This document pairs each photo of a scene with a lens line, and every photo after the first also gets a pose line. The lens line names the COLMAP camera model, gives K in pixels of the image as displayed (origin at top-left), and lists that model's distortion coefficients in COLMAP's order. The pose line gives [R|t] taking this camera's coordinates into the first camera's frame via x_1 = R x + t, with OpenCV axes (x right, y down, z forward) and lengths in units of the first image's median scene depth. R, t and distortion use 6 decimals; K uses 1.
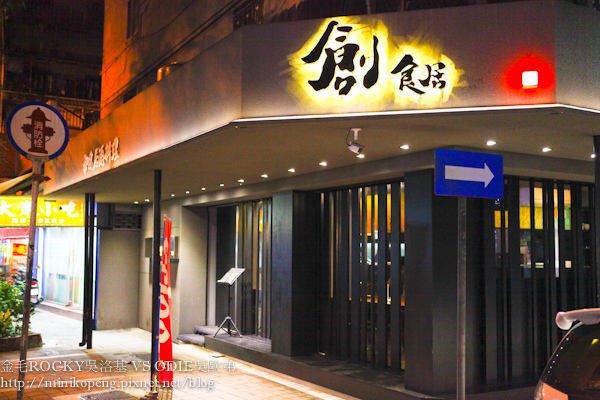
lens RADIAL K [[686.9, 0, 301.4], [0, 686.9, 199.3], [0, 0, 1]] dist [-0.016930, 0.000000]
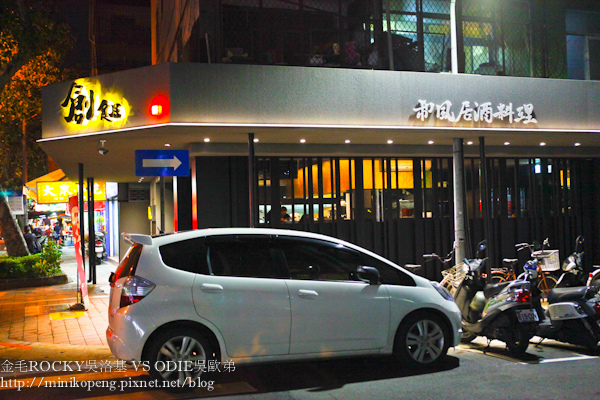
lens RADIAL K [[669.3, 0, 300.0], [0, 669.3, 201.4], [0, 0, 1]] dist [0.006590, 0.000000]
pose [[0.964821, -0.041039, -0.259685, 1.065577], [0.054829, 0.997432, 0.046080, 0.000605], [0.257127, -0.058697, 0.964593, -0.552742]]
